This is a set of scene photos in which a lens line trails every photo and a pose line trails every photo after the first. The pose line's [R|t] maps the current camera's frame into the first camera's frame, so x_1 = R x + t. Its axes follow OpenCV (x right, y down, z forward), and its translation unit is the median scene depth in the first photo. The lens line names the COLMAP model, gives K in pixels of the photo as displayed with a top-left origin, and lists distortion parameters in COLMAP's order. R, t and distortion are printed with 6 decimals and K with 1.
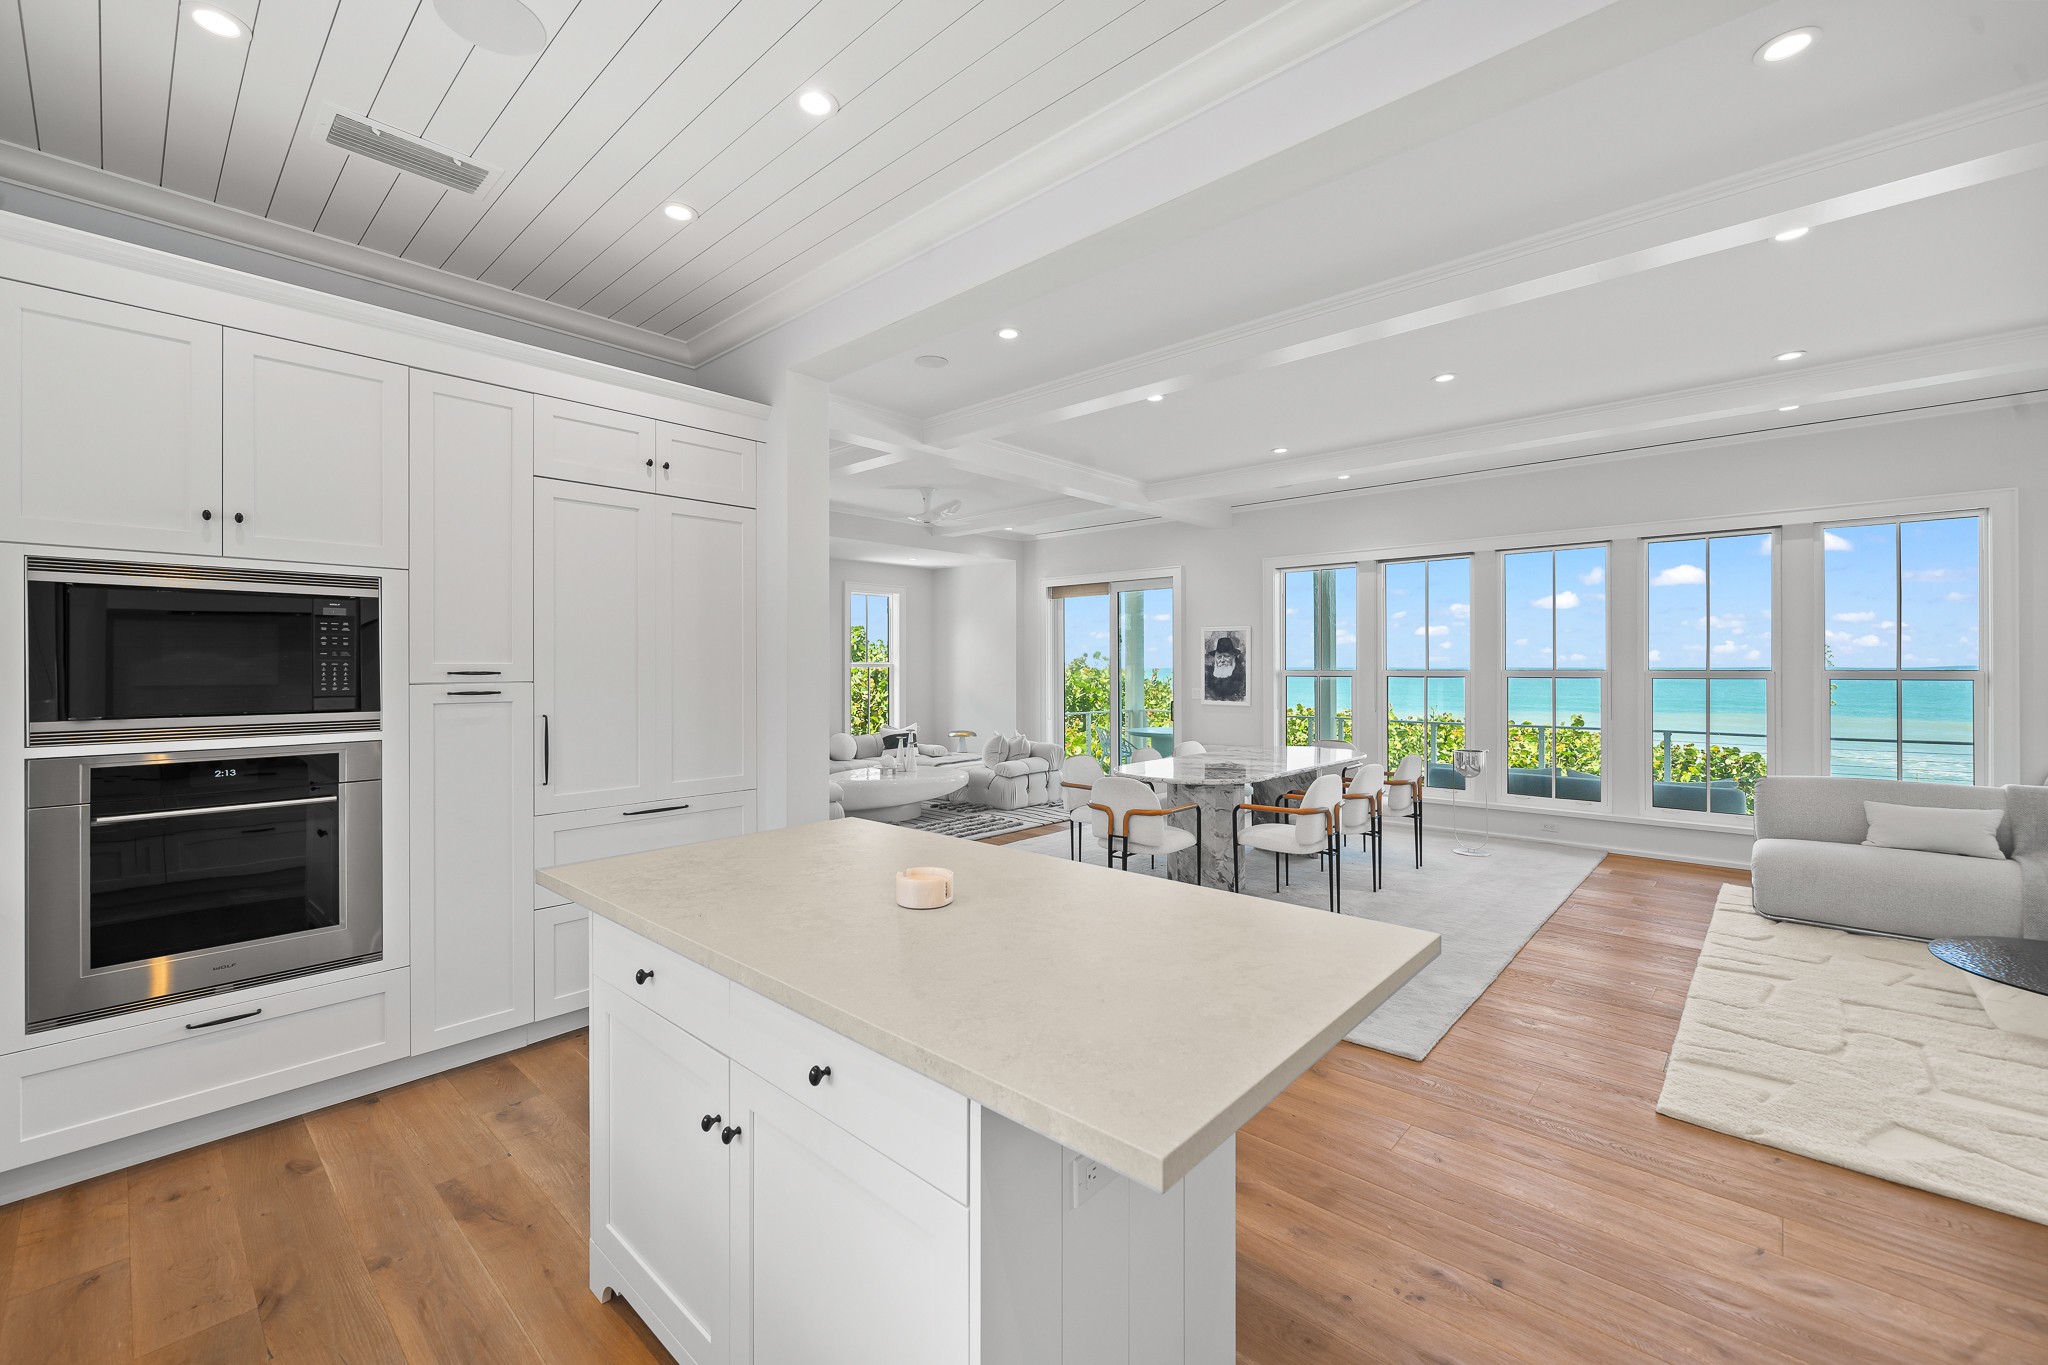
lens RADIAL K [[829.2, 0, 1007.8], [0, 829.2, 666.4], [0, 0, 1]] dist [-0.001573, -0.000498]
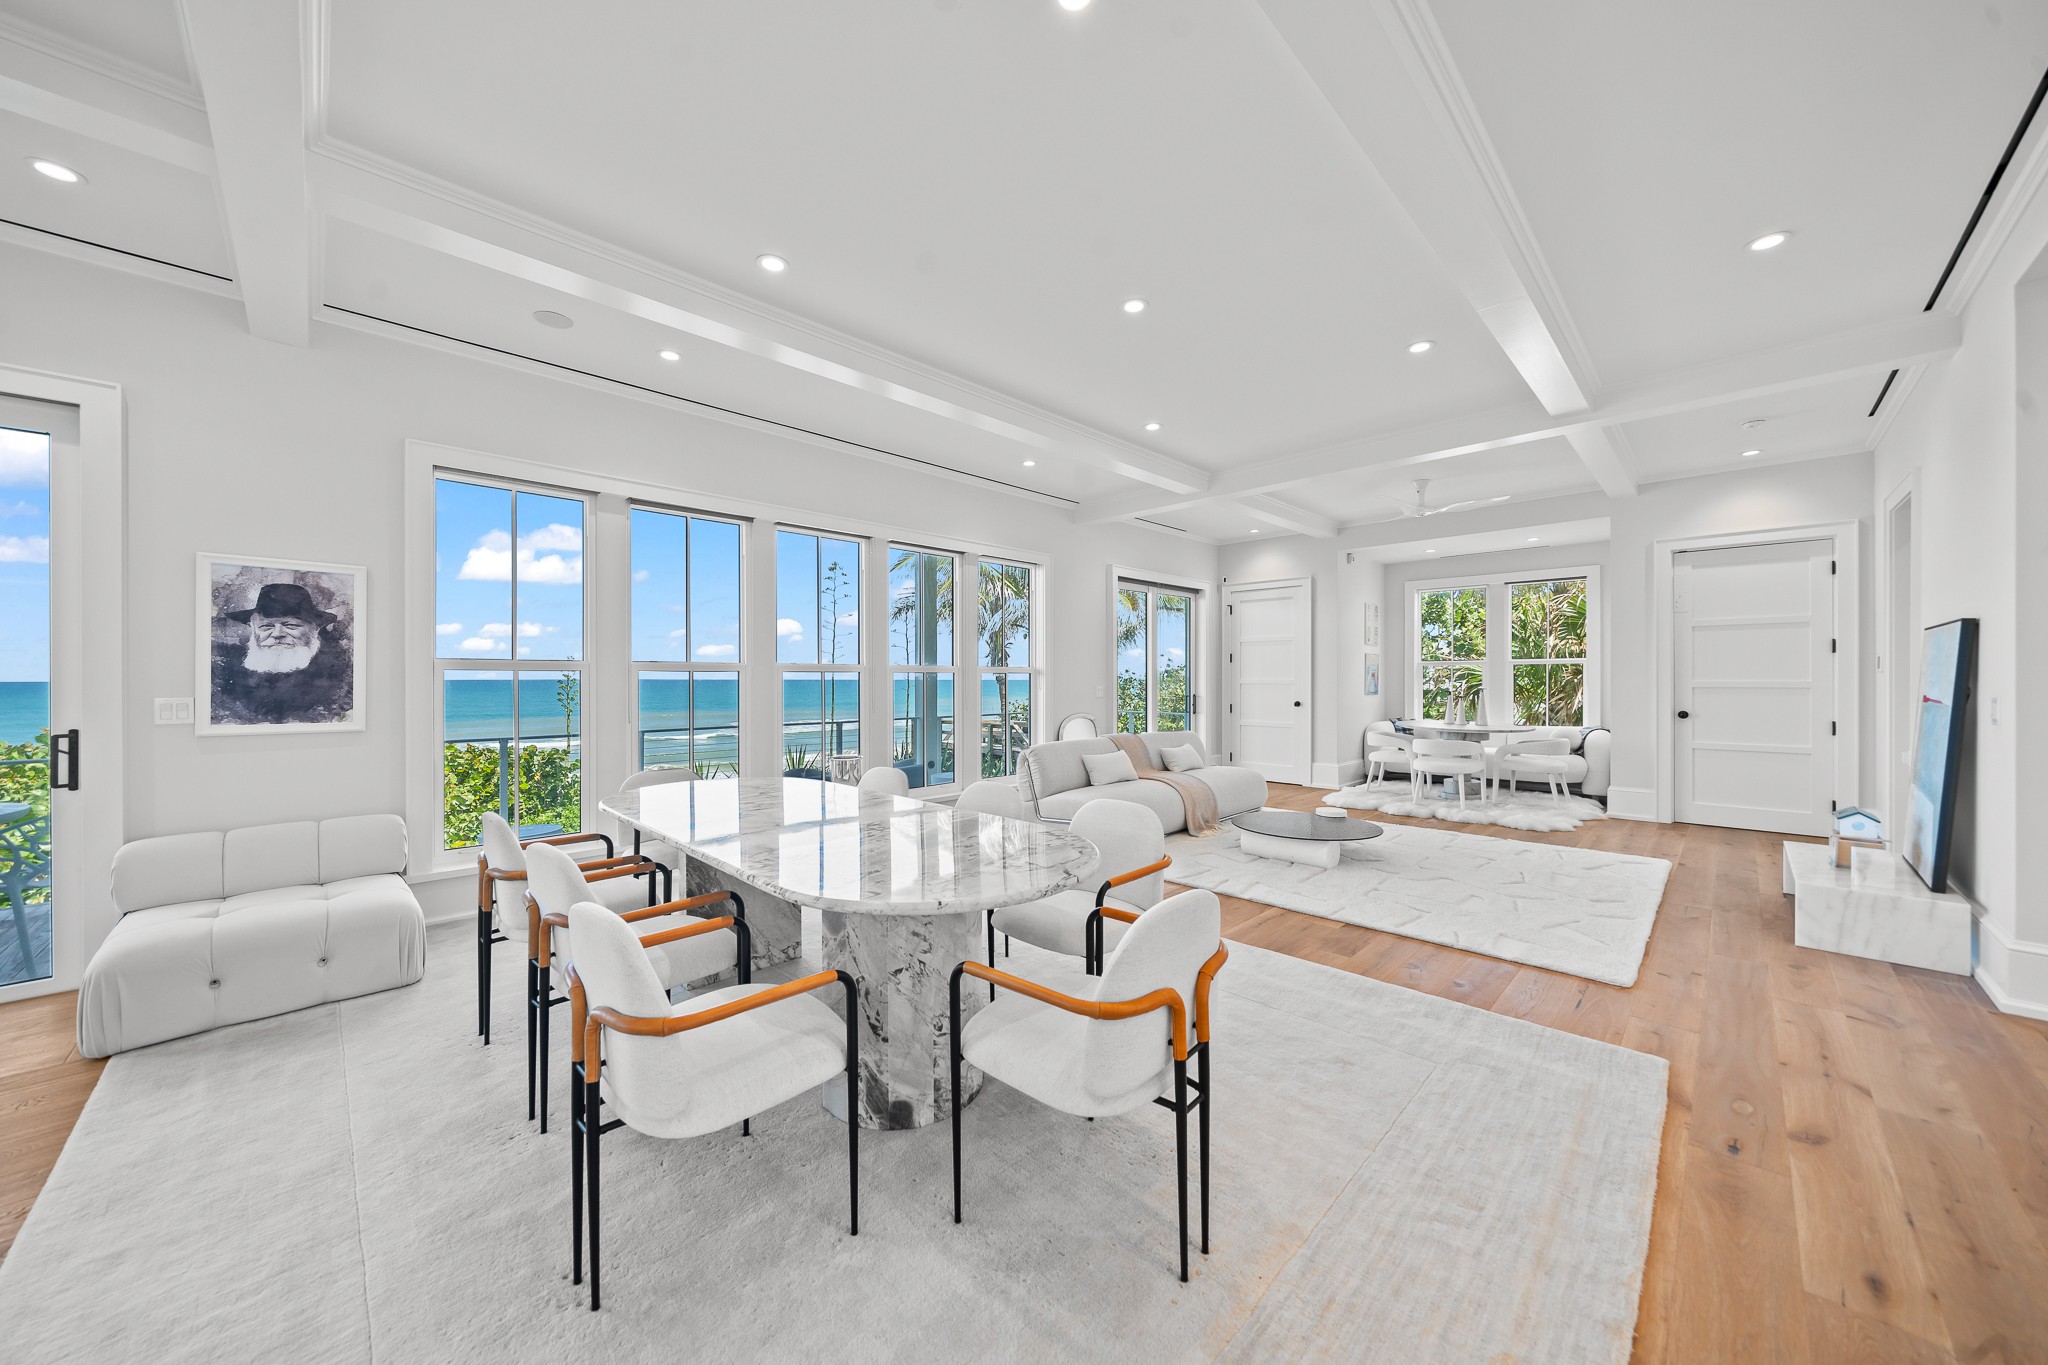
lens RADIAL K [[712.9, 0, 1026.0], [0, 712.9, 678.5], [0, 0, 1]] dist [-0.005668, 0.000070]
pose [[0.040704, 0.006220, 0.999152, -0.288751], [0.000629, 0.999980, -0.006251, 0.052339], [-0.999171, 0.000883, 0.040699, 1.536473]]
